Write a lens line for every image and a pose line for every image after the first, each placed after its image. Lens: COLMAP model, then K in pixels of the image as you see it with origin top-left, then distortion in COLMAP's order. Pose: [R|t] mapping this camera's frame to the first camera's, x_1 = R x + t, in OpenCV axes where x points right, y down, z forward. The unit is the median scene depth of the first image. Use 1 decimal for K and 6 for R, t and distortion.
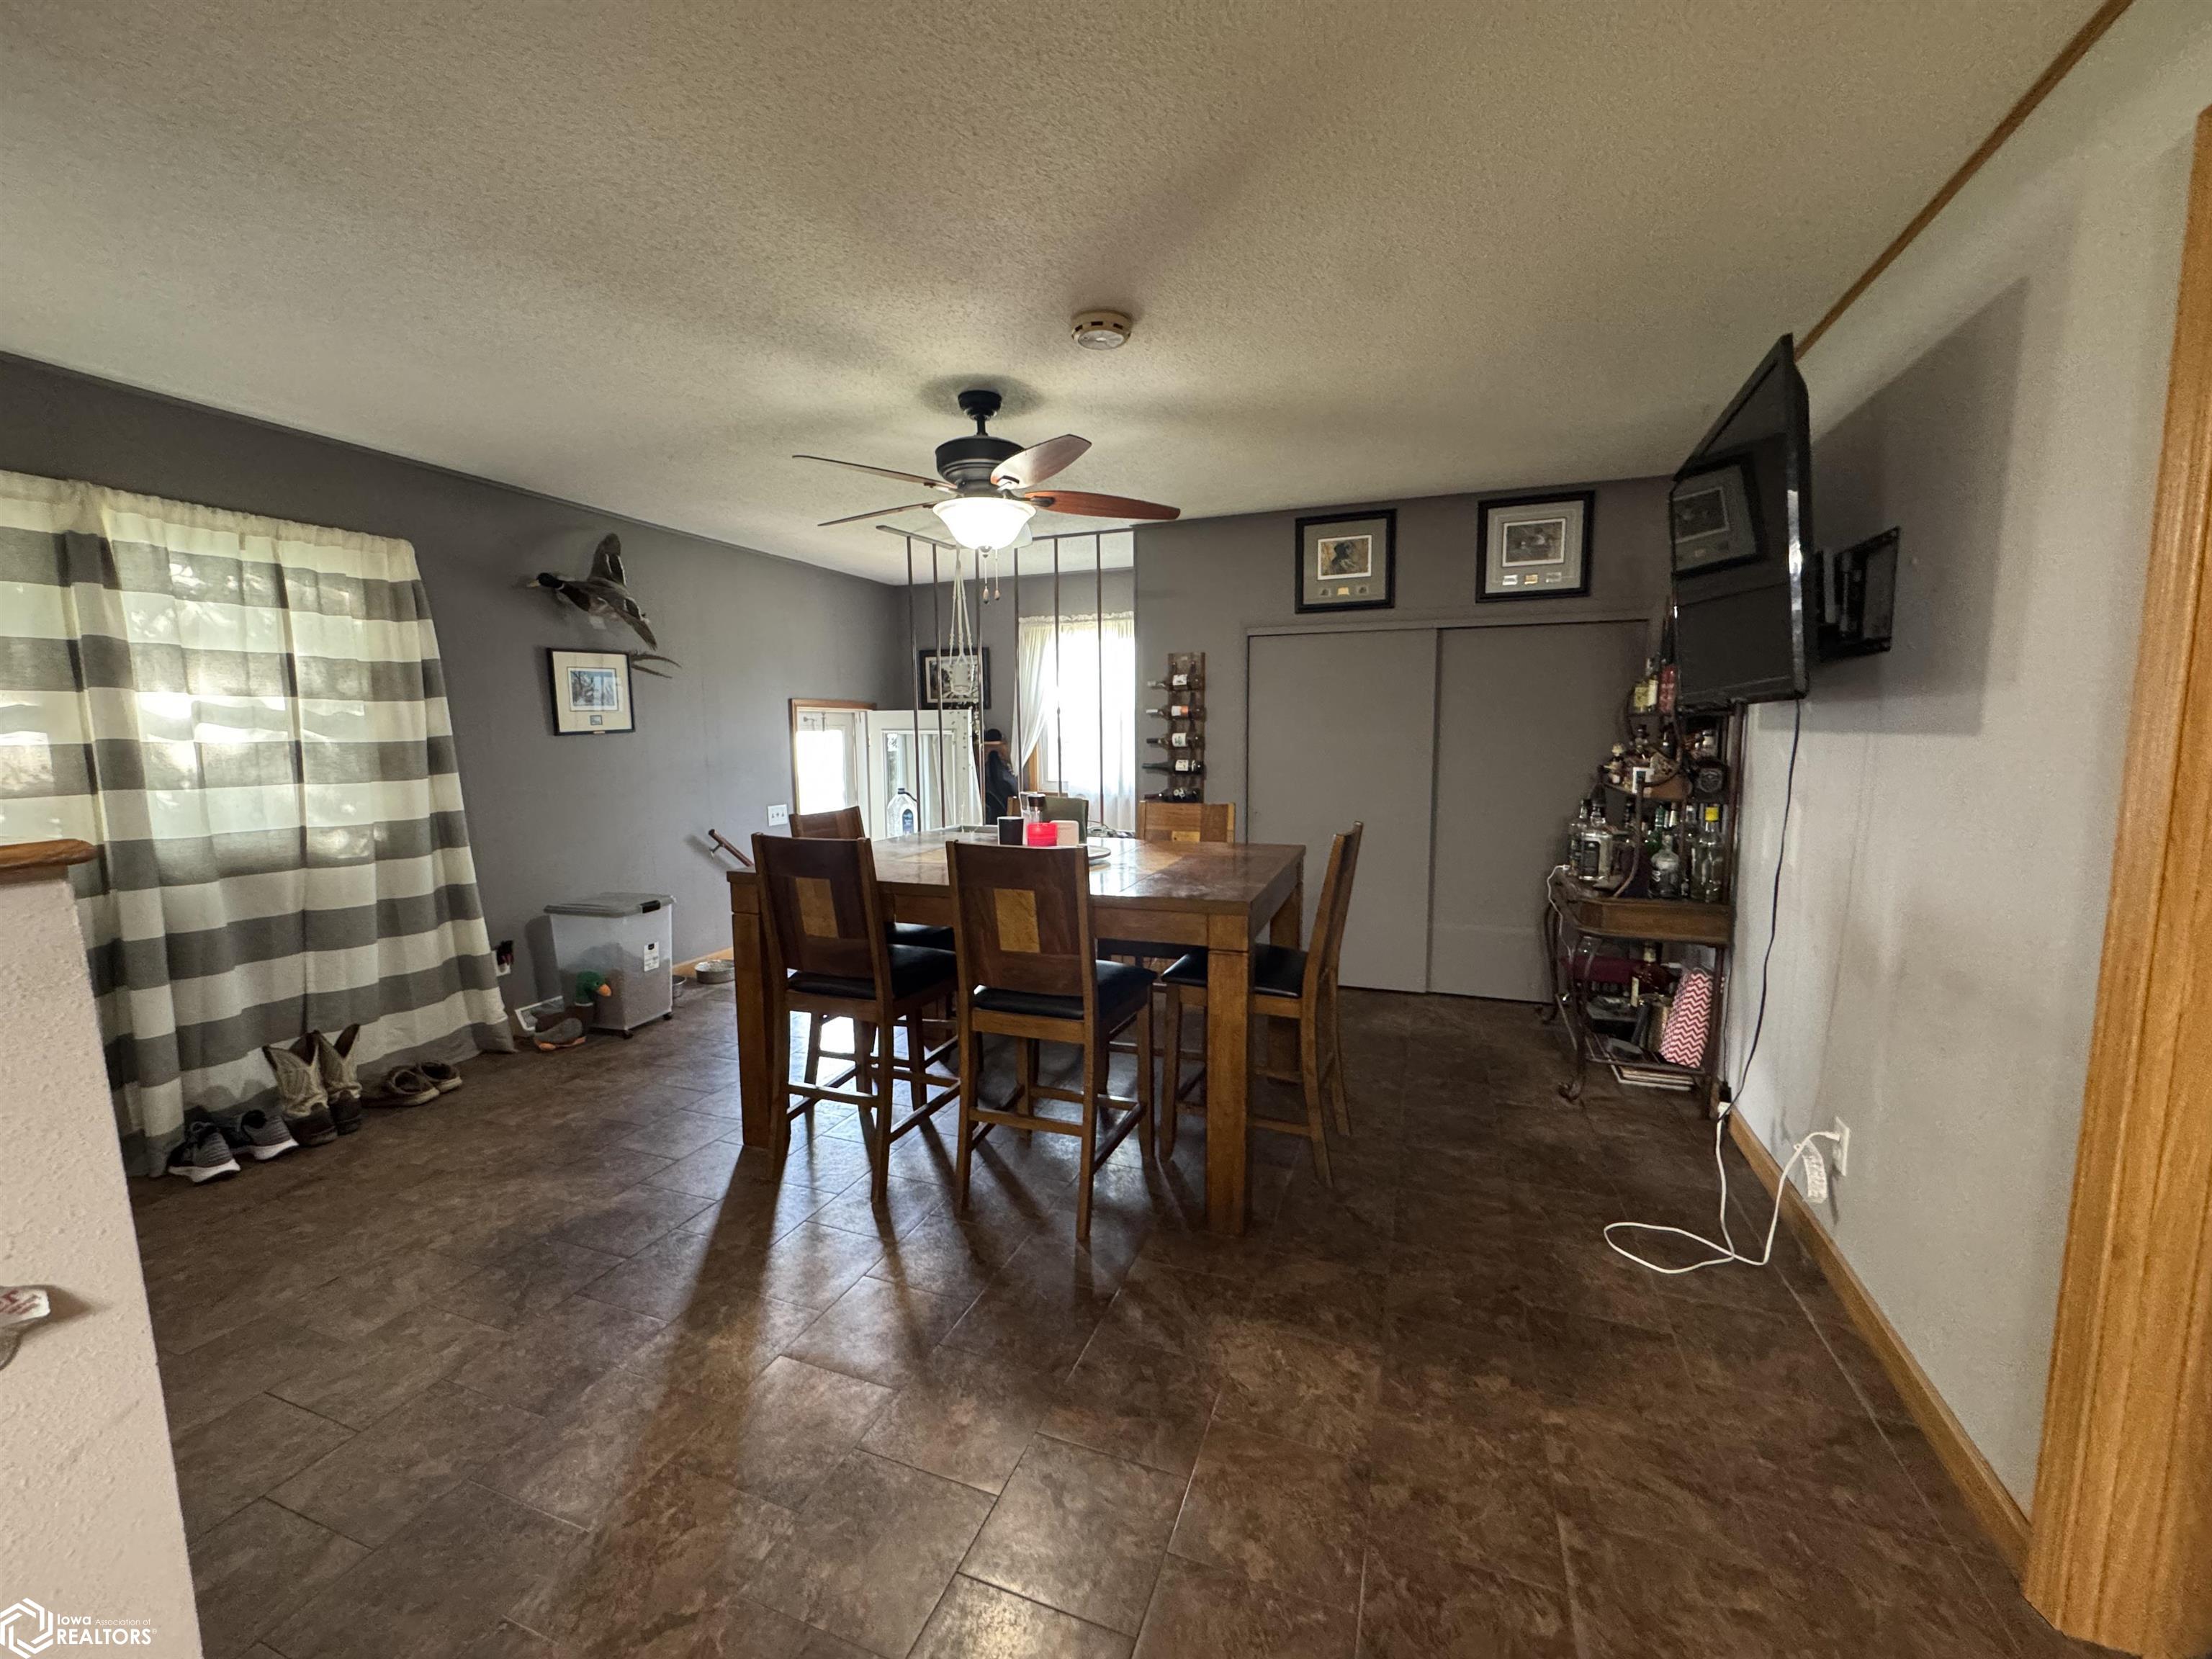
lens RADIAL K [[880.2, 0, 1112.9], [0, 880.2, 829.9], [0, 0, 1]] dist [-0.004694, 0.000214]
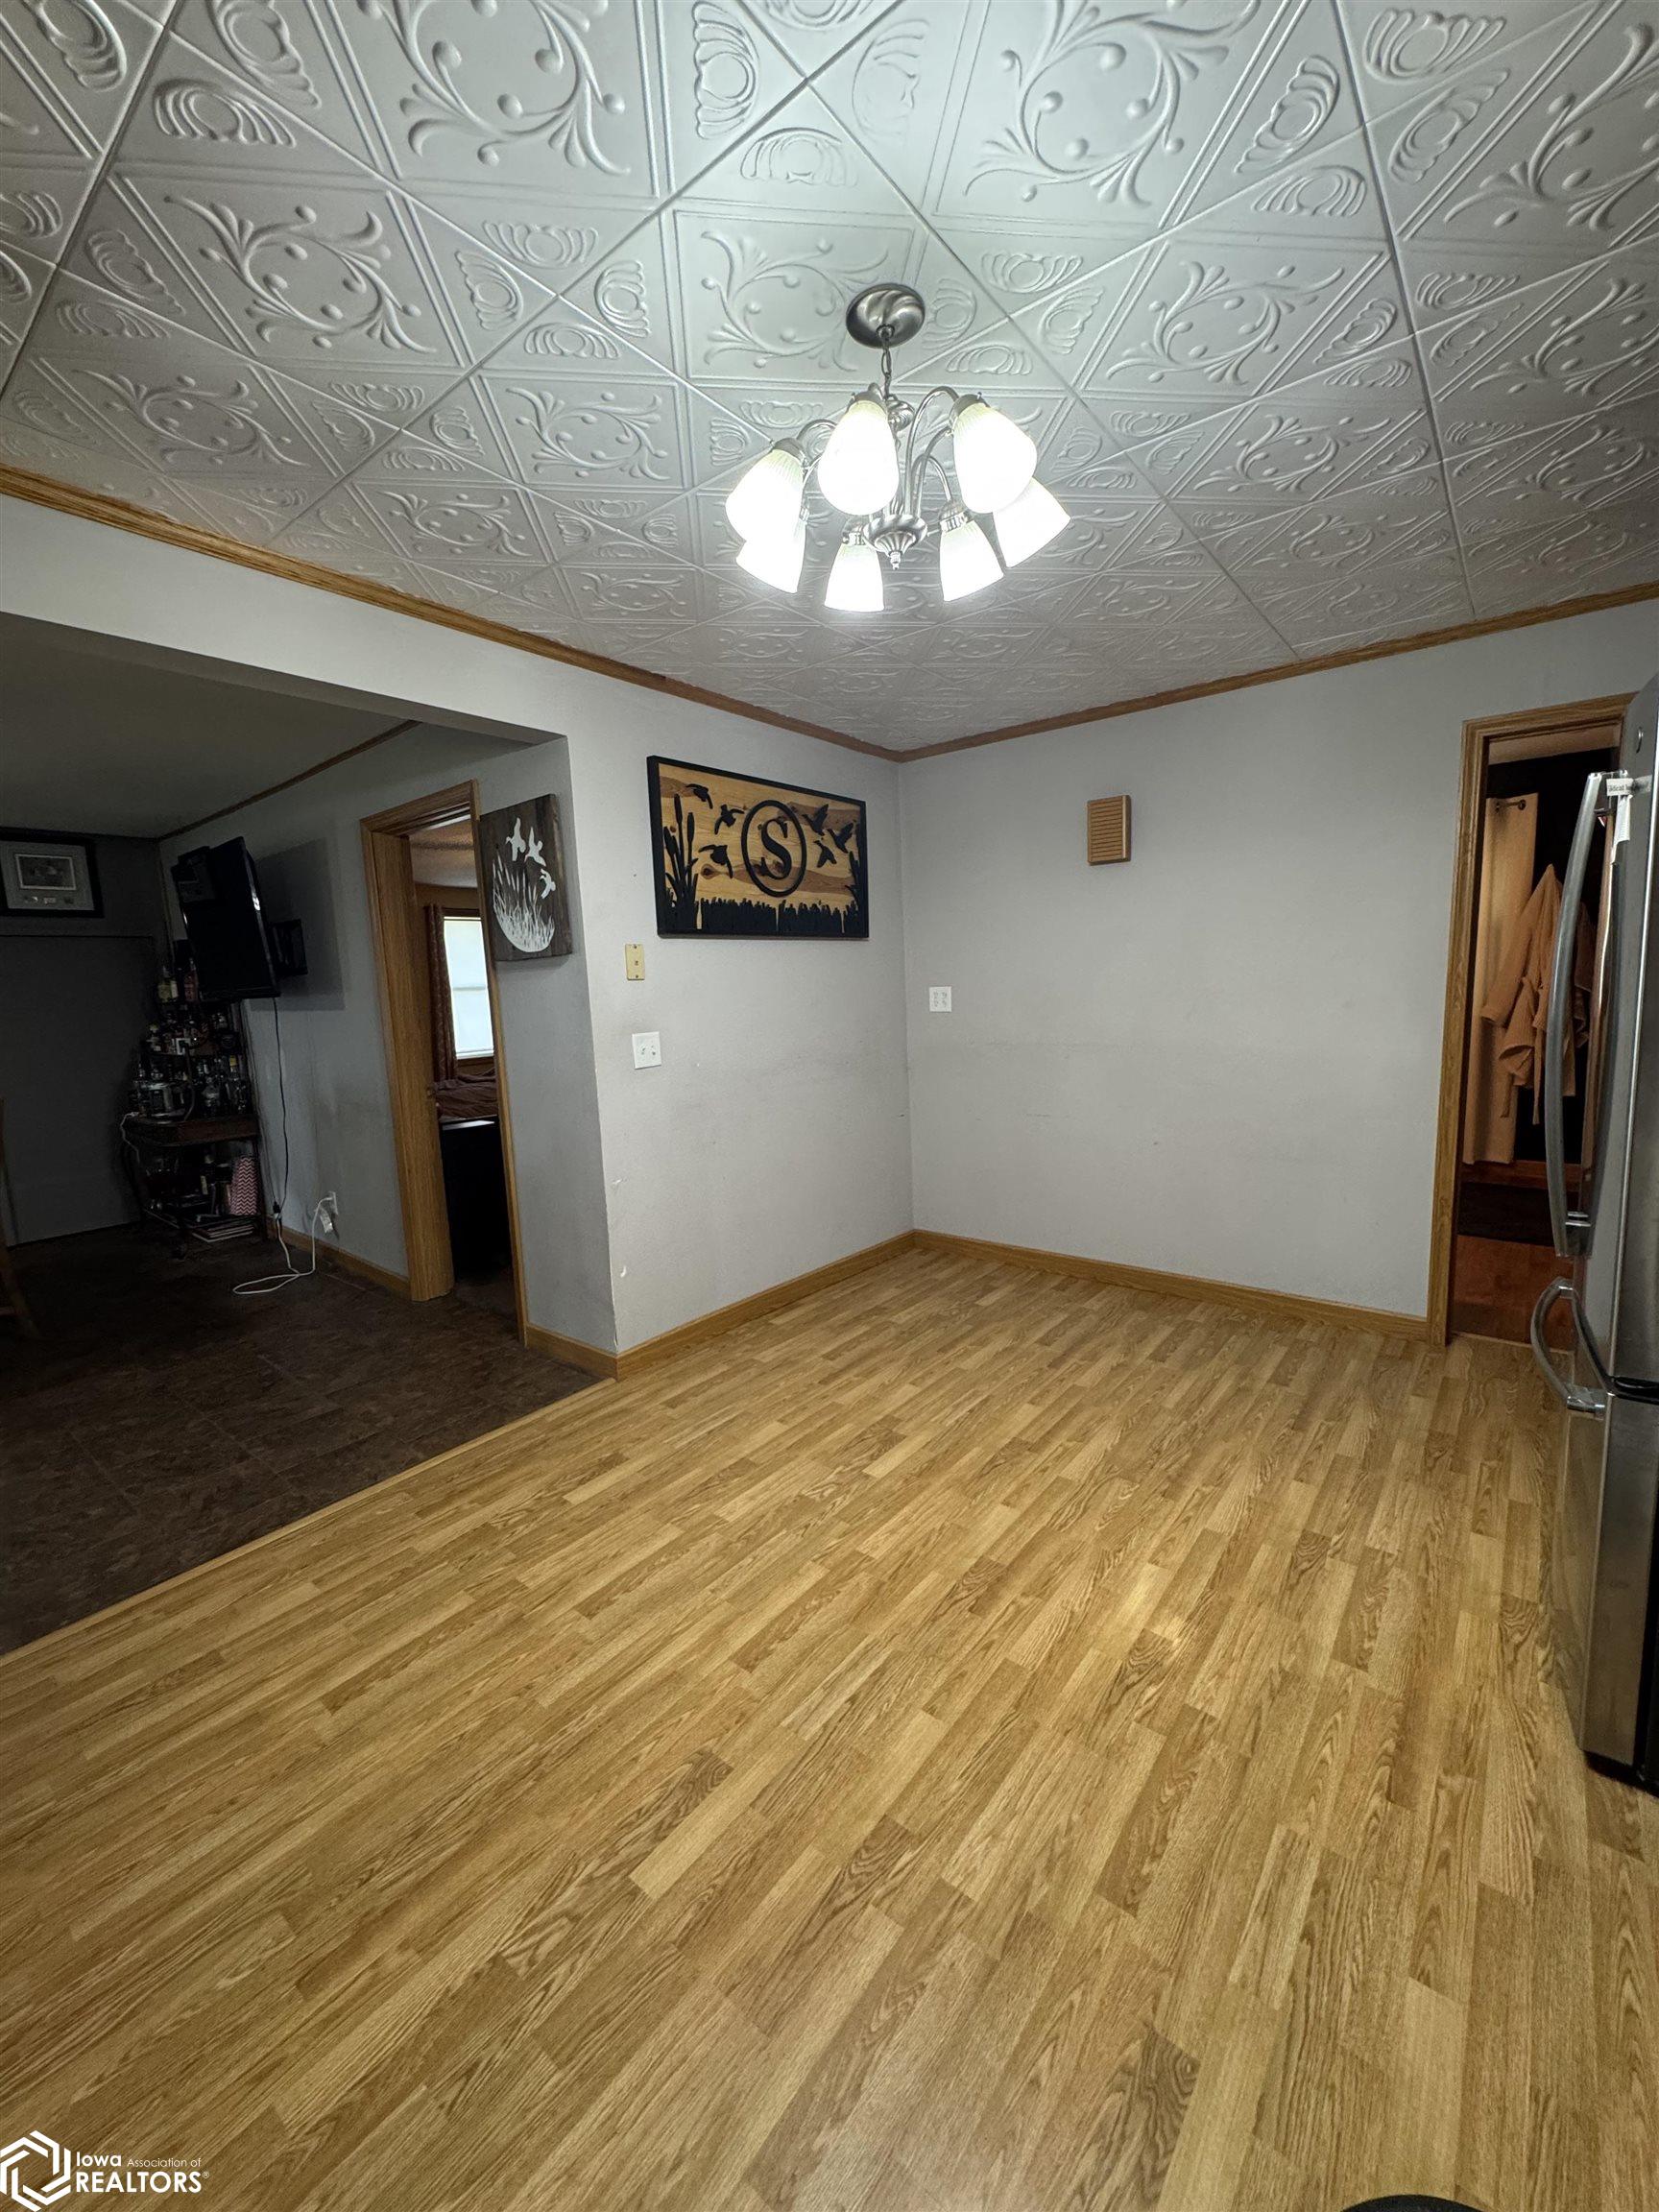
lens RADIAL K [[880.2, 0, 823.7], [0, 880.2, 1101.8], [0, 0, 1]] dist [-0.004694, 0.000214]
pose [[0.320934, -0.135063, 0.937422, -0.552306], [0.142811, 0.985364, 0.093078, 0.063589], [-0.936273, 0.104003, 0.335525, -0.627099]]
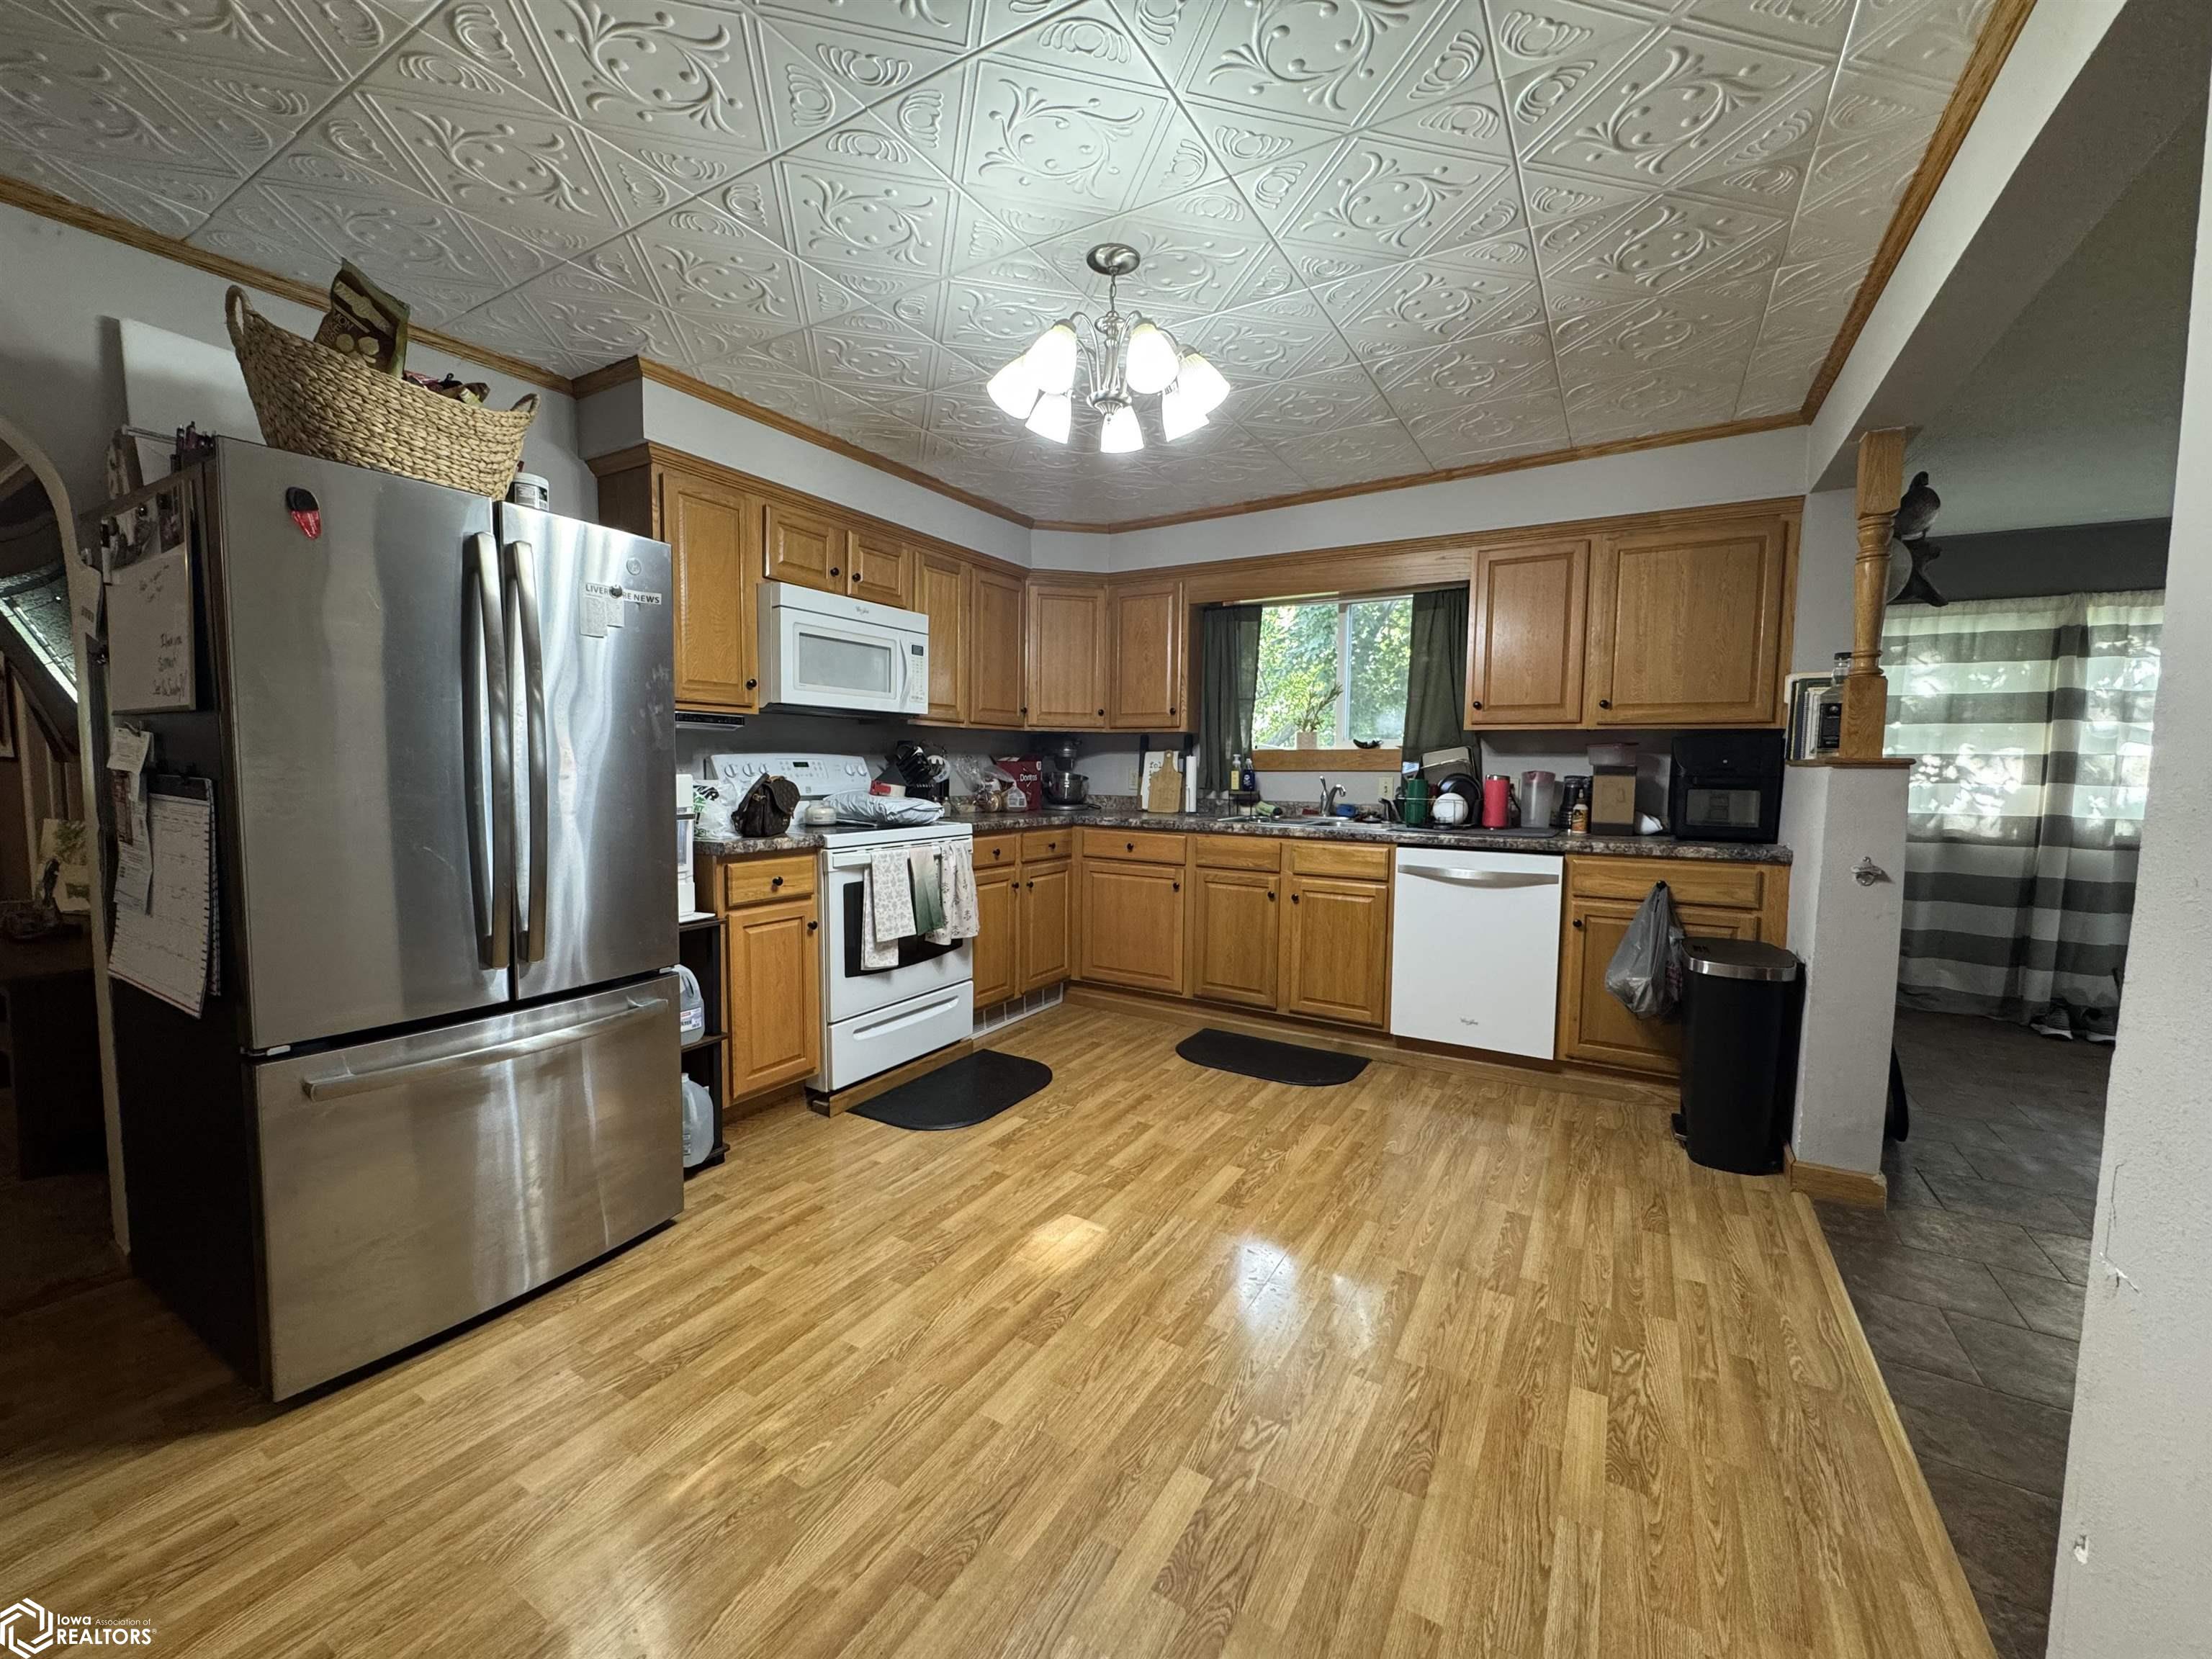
lens RADIAL K [[880.2, 0, 1105.7], [0, 880.2, 832.7], [0, 0, 1]] dist [-0.004694, 0.000214]
pose [[-0.177920, 0.087121, -0.980181, 0.665539], [-0.121135, 0.986558, 0.109676, 0.069914], [0.976561, 0.138248, -0.164975, -0.375430]]
